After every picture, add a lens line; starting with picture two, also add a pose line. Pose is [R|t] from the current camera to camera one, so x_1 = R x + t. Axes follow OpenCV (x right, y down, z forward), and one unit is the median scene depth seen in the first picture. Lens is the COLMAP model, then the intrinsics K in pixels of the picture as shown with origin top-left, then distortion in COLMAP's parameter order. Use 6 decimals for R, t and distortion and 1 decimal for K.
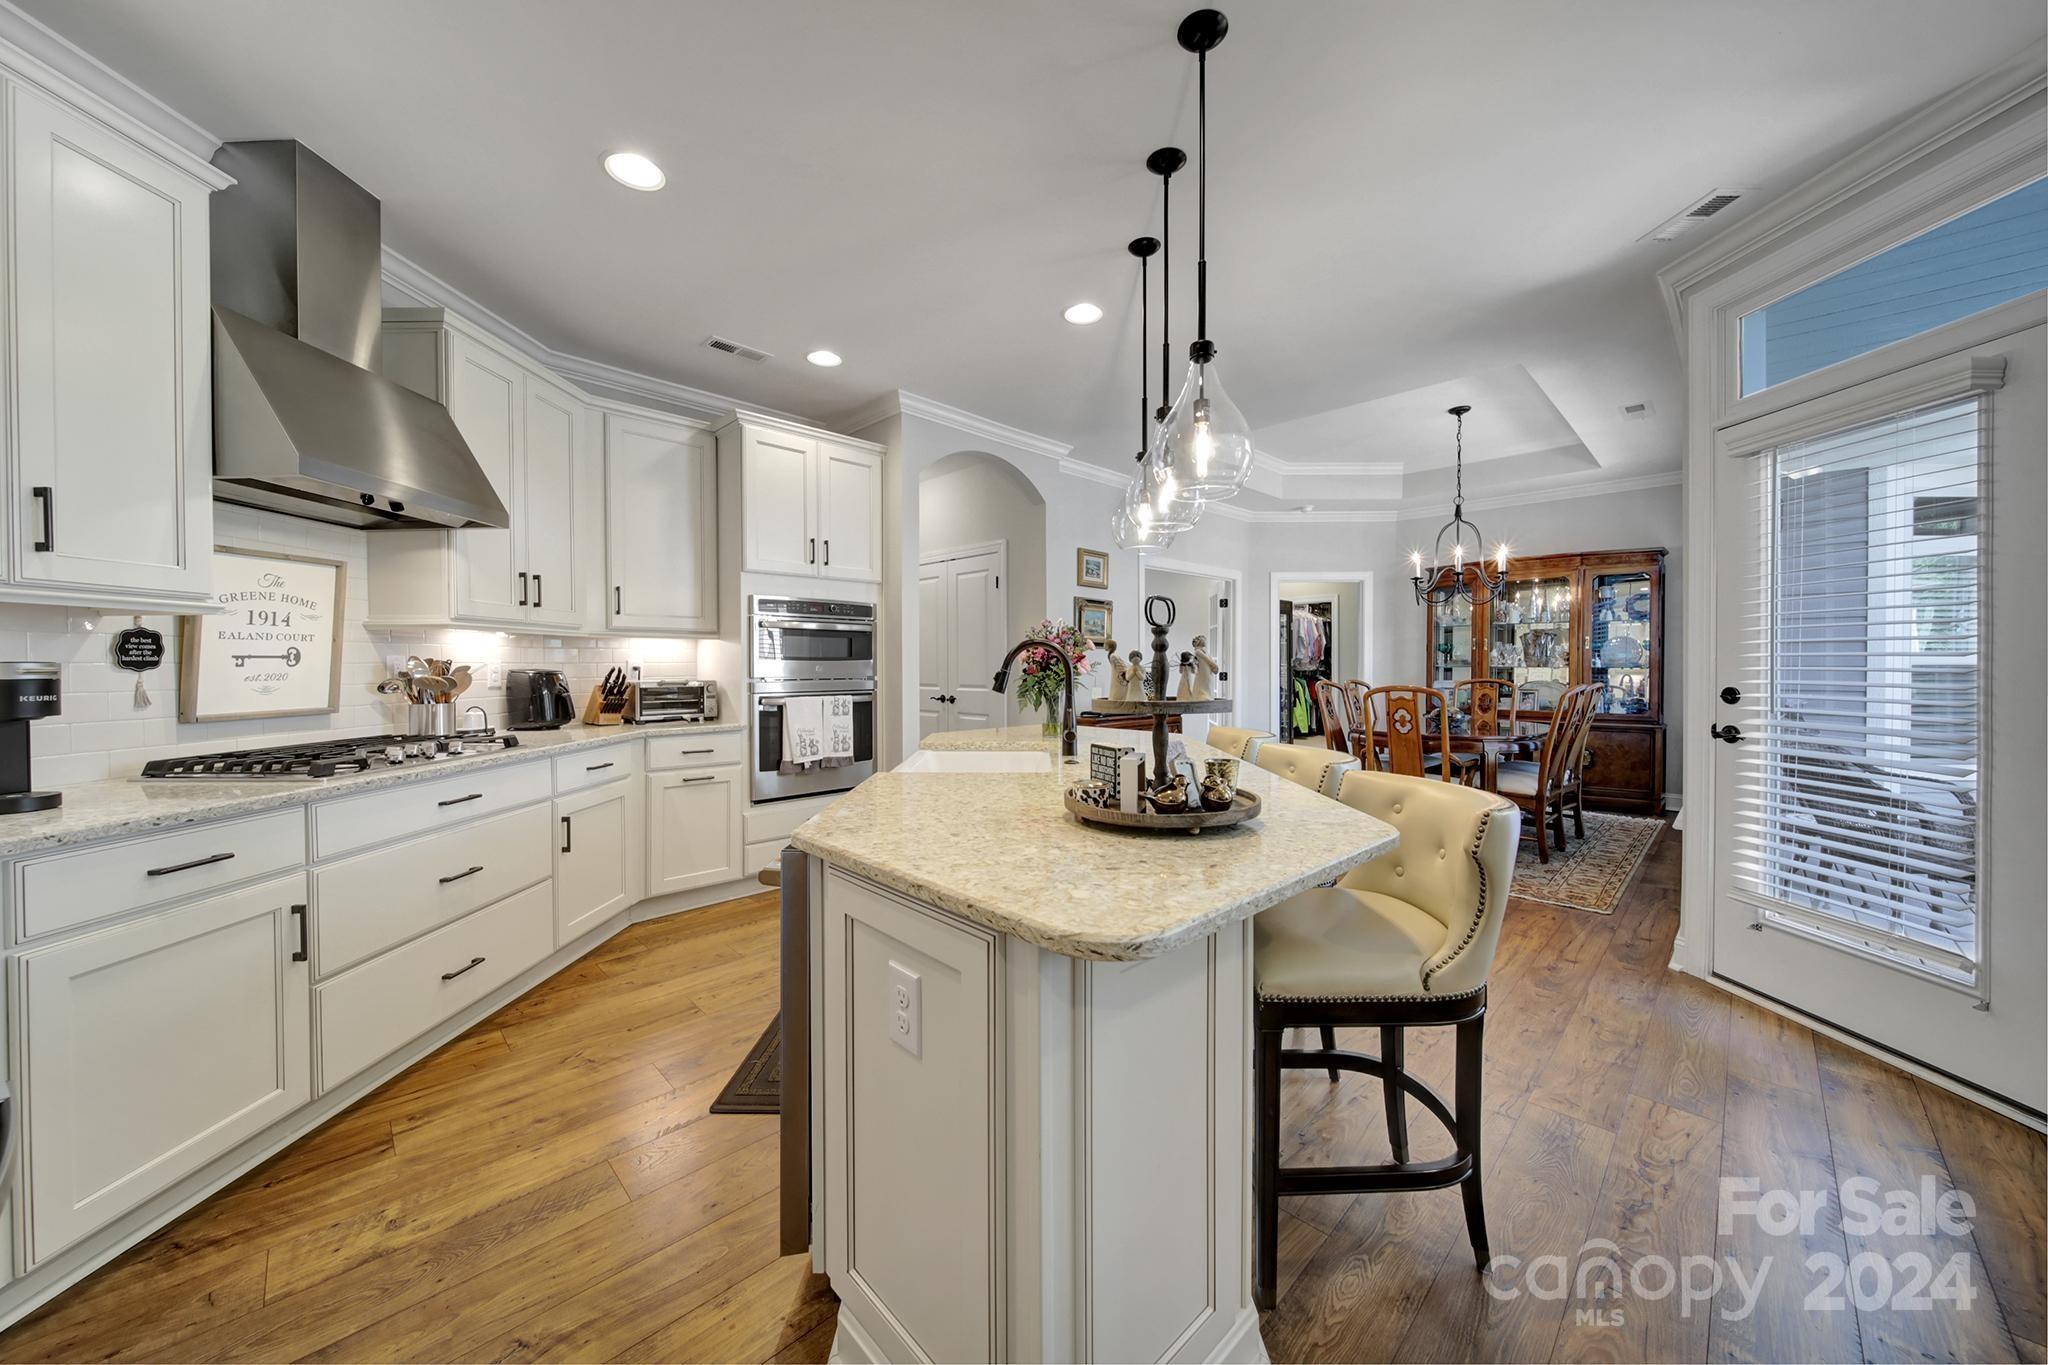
lens RADIAL K [[716.0, 0, 1029.9], [0, 716.0, 671.9], [0, 0, 1]] dist [-0.000982, -0.001494]
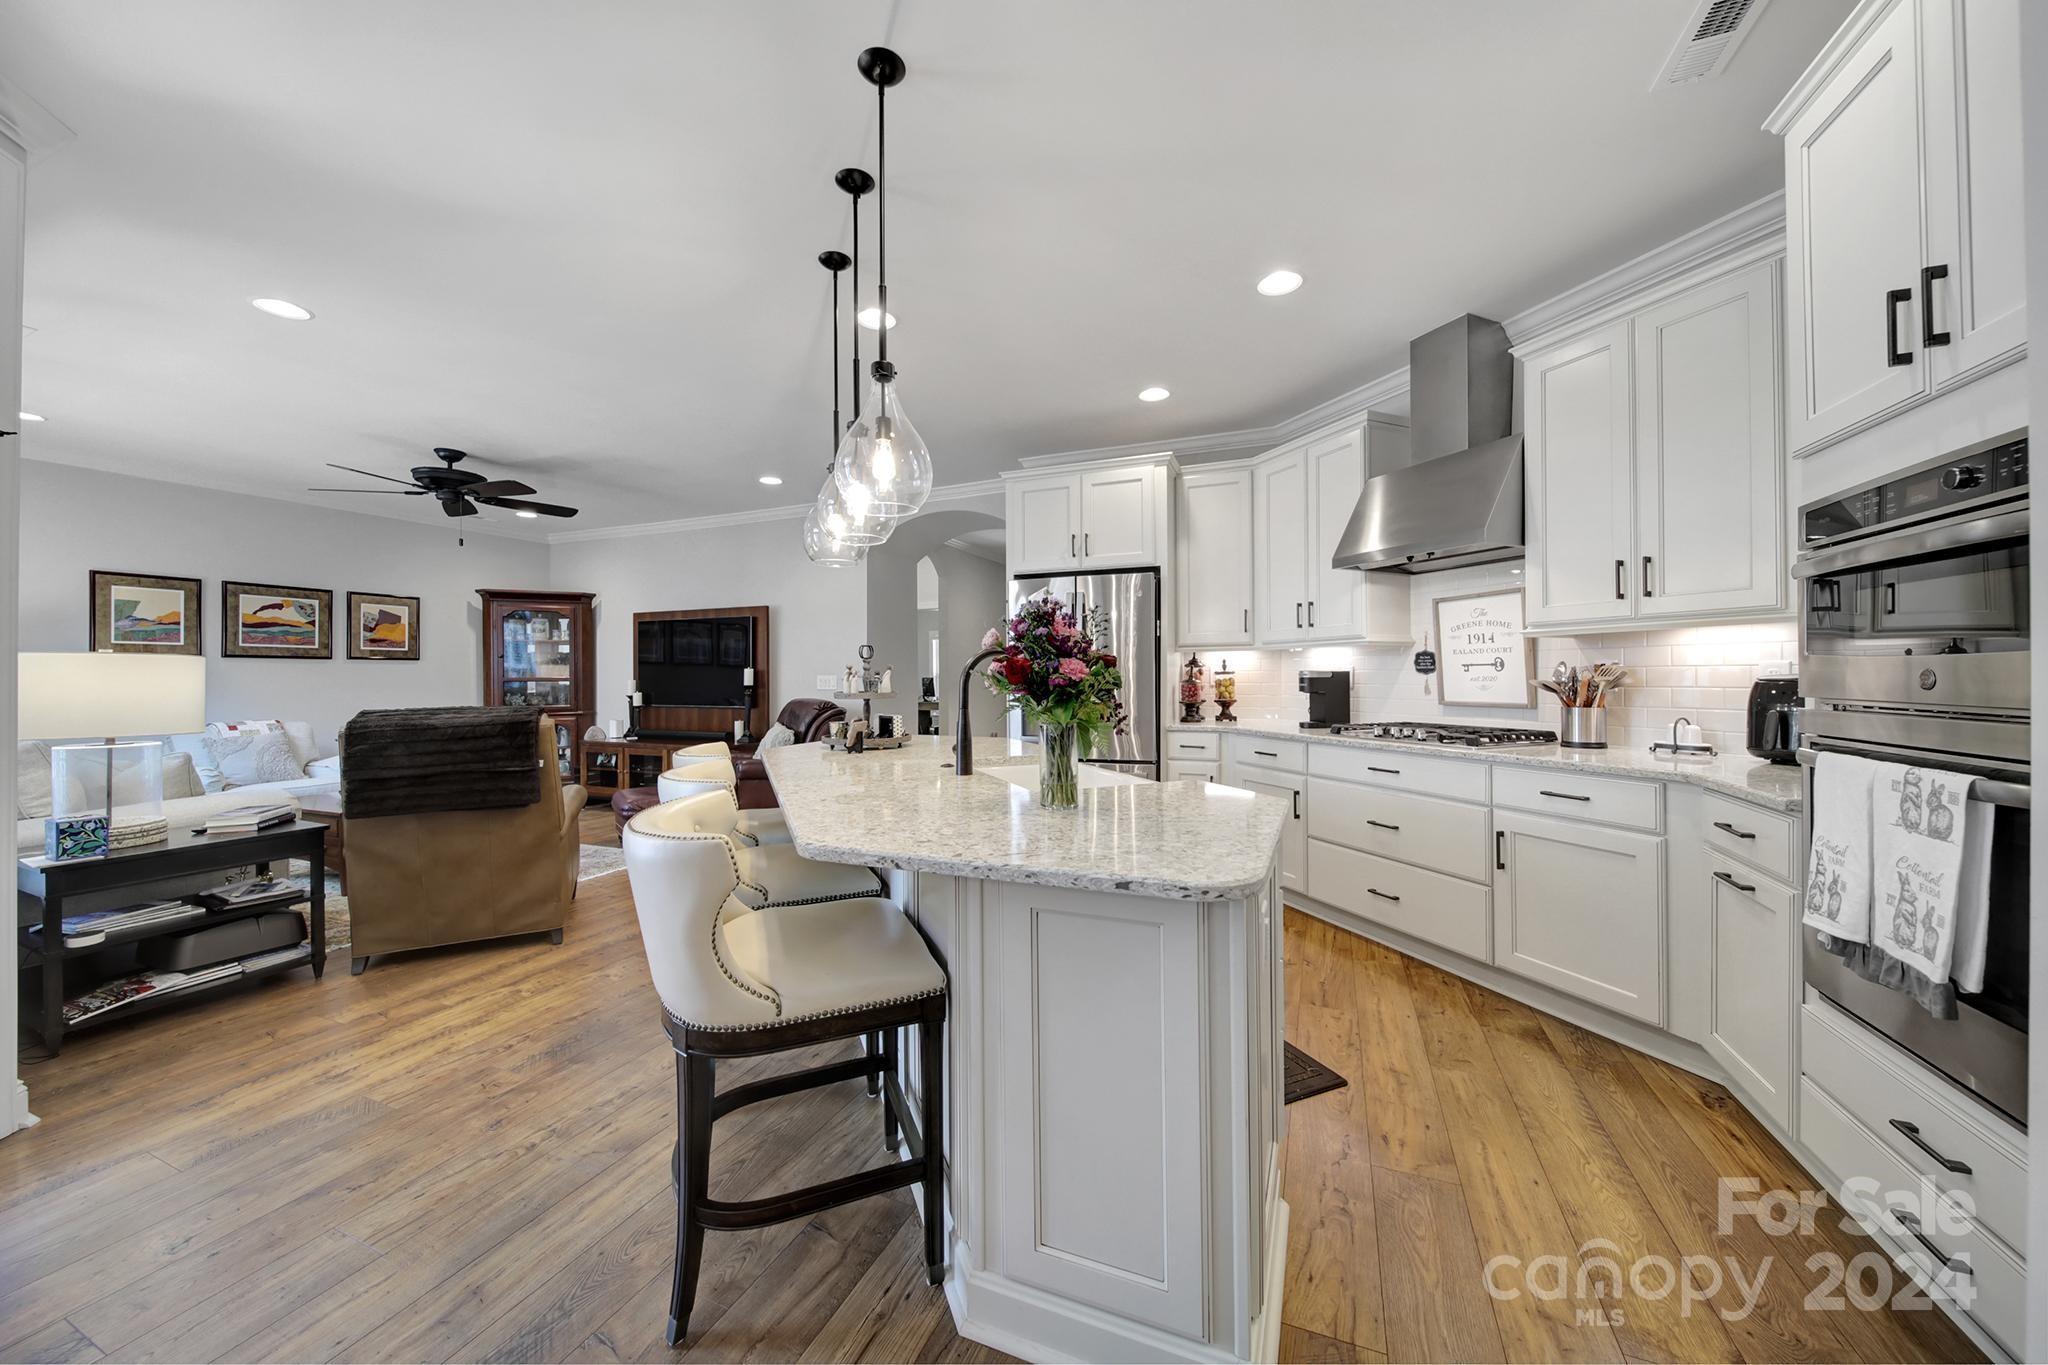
lens RADIAL K [[716.0, 0, 1027.1], [0, 716.0, 671.0], [0, 0, 1]] dist [-0.000982, -0.001494]
pose [[-0.924208, 0.006539, -0.381834, 0.288726], [0.005184, 0.999976, 0.004578, -0.016224], [0.381854, 0.002252, -0.924220, 1.638095]]
